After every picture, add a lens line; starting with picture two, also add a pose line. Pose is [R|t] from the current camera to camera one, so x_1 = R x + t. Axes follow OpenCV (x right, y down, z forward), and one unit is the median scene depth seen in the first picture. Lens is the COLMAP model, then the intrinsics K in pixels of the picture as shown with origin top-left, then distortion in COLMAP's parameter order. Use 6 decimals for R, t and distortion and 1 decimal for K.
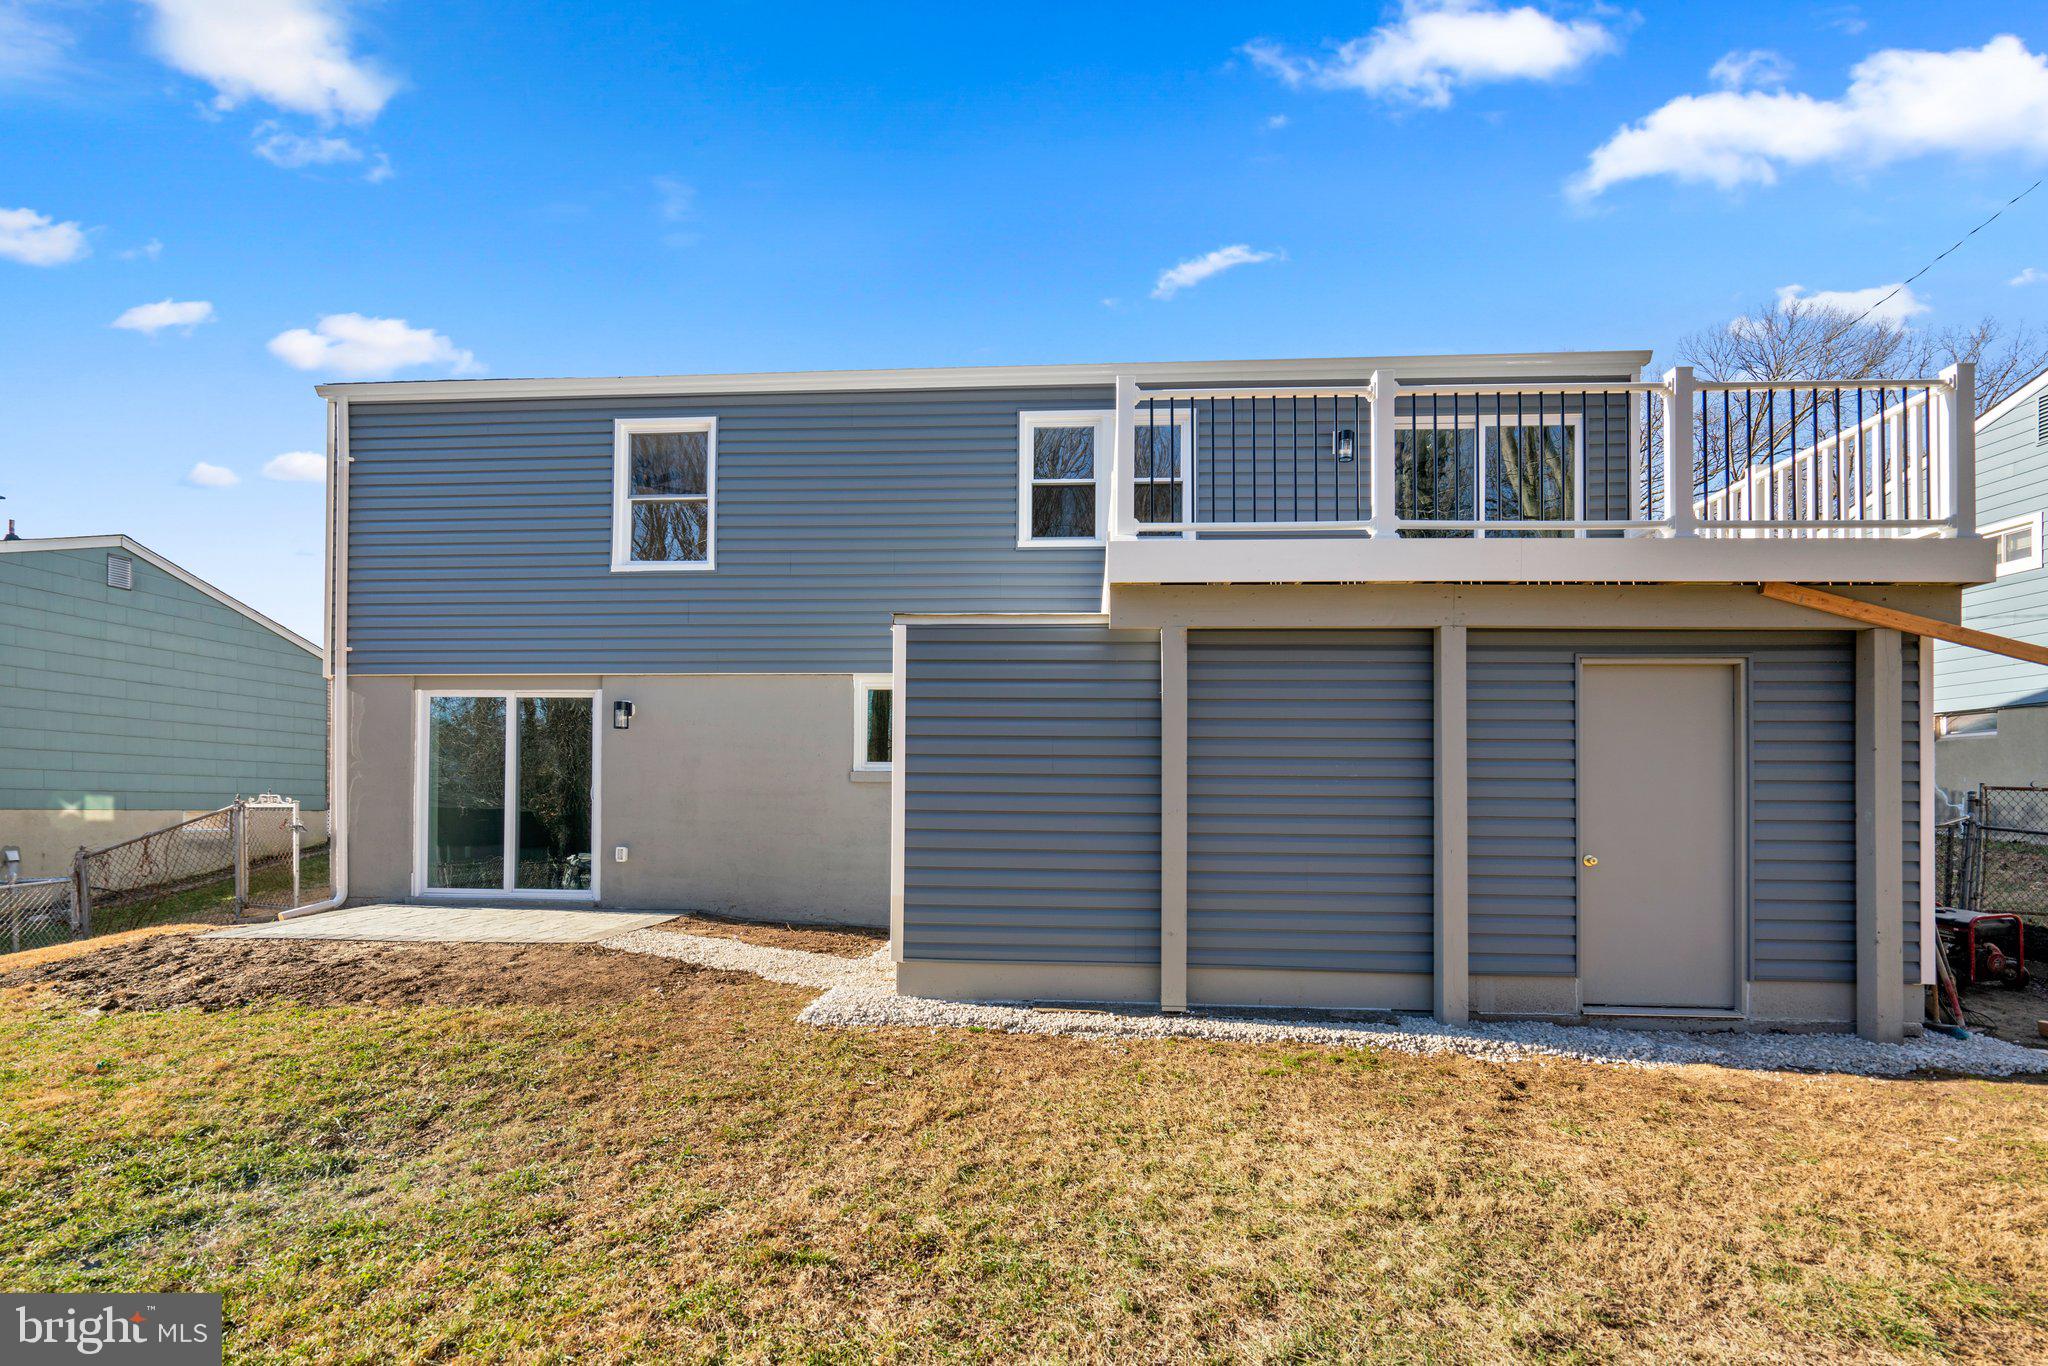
lens RADIAL K [[983.1, 0, 1039.6], [0, 983.1, 777.4], [0, 0, 1]] dist [-0.002347, 0.002416]
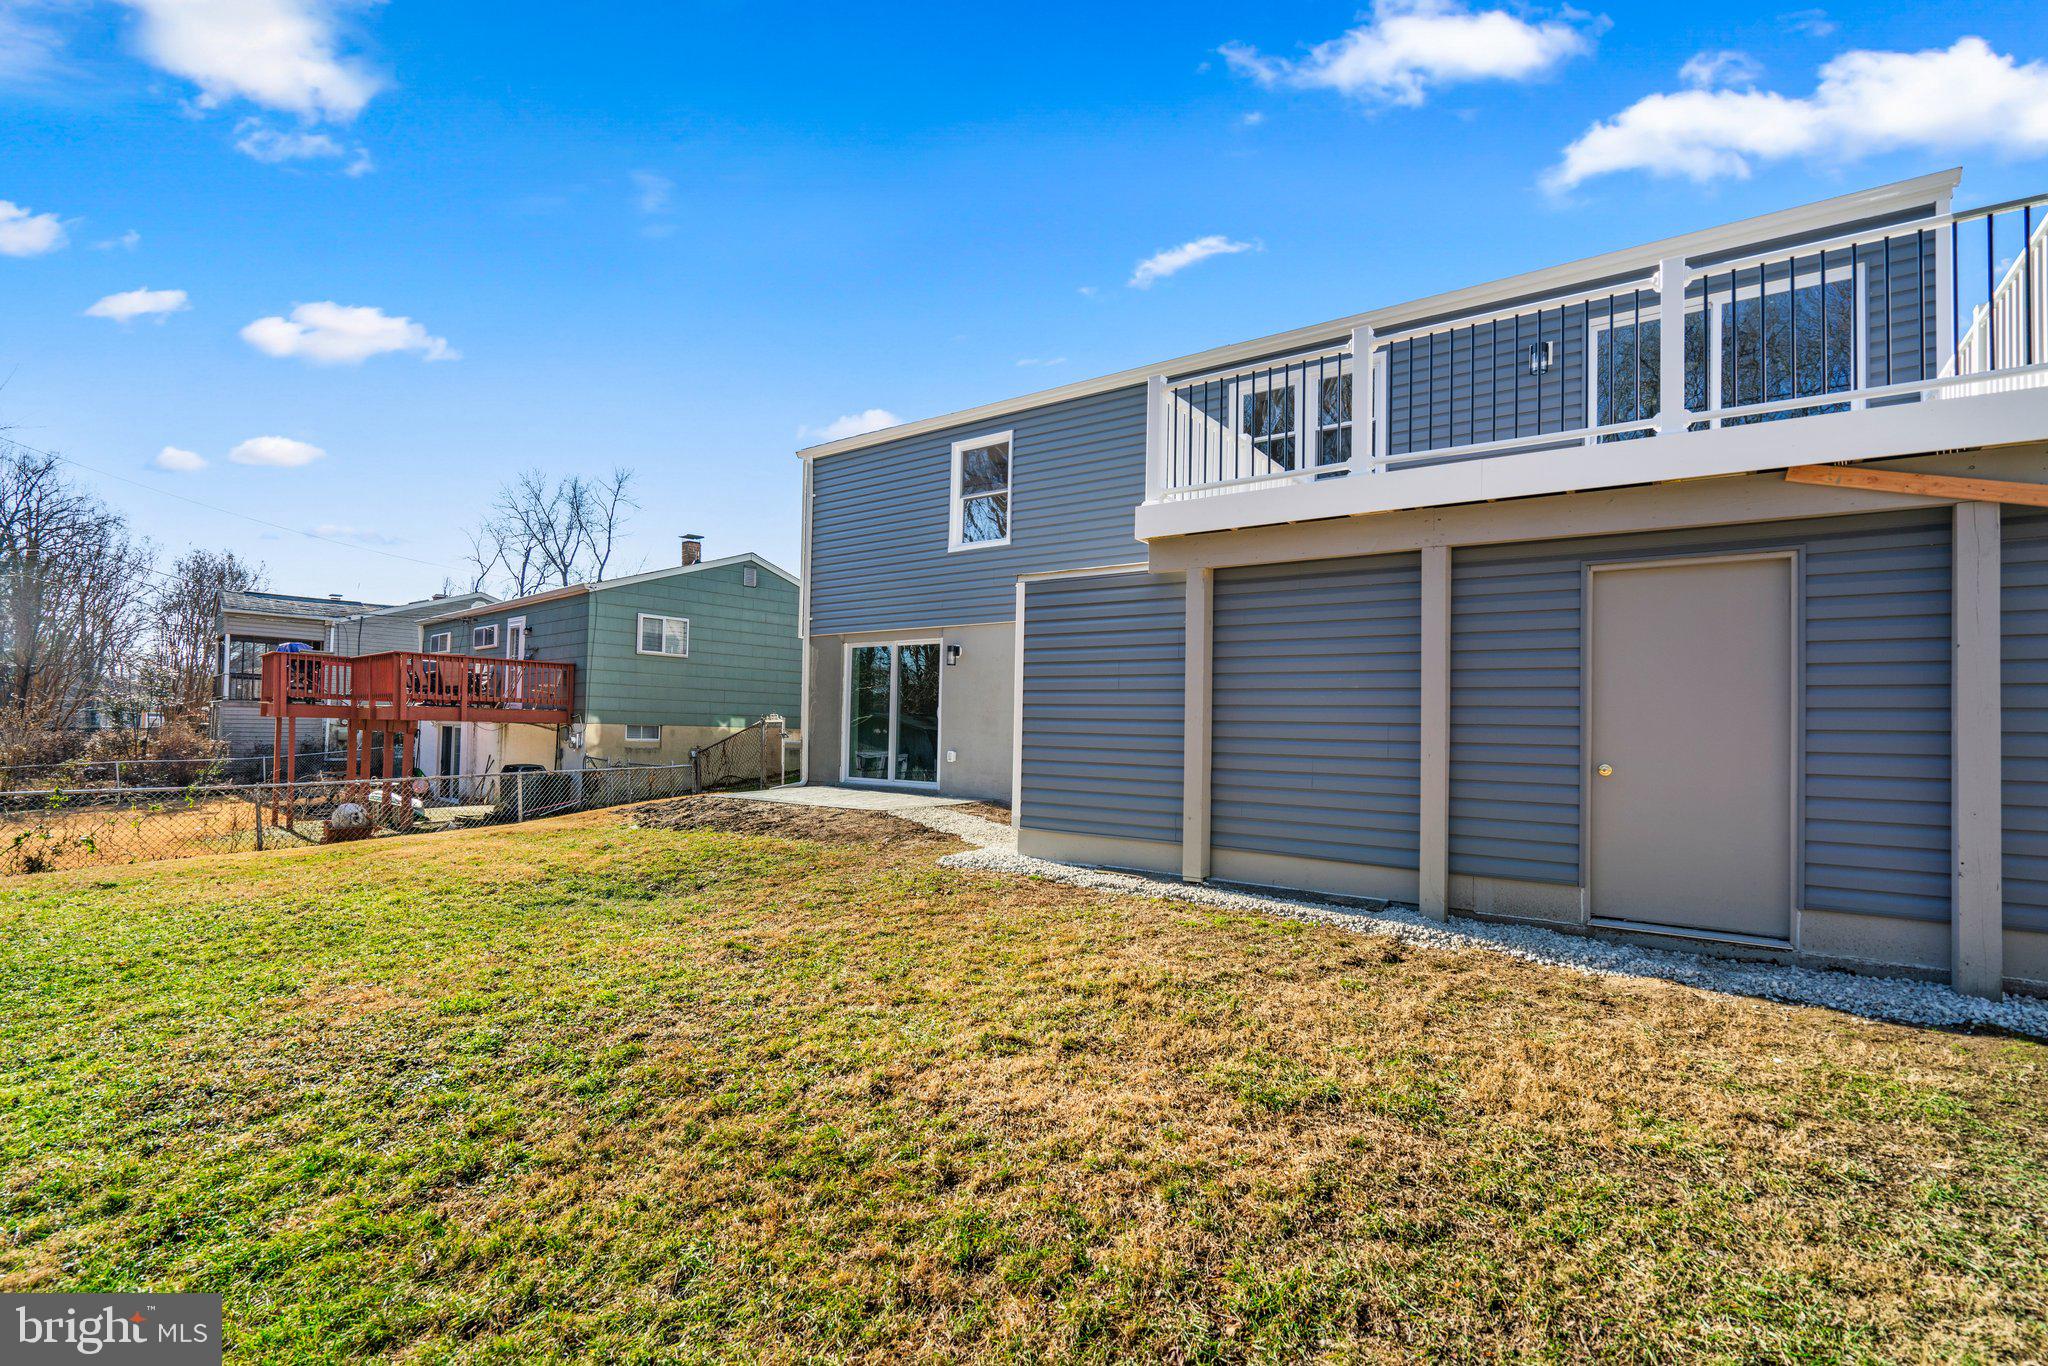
lens RADIAL K [[937.2, 0, 1017.5], [0, 937.2, 690.3], [0, 0, 1]] dist [-0.008569, 0.003564]
pose [[0.846826, -0.013934, -0.531687, 0.548062], [0.001681, 0.999722, -0.023523, 0.025495], [0.531867, 0.019026, 0.846614, -0.100909]]
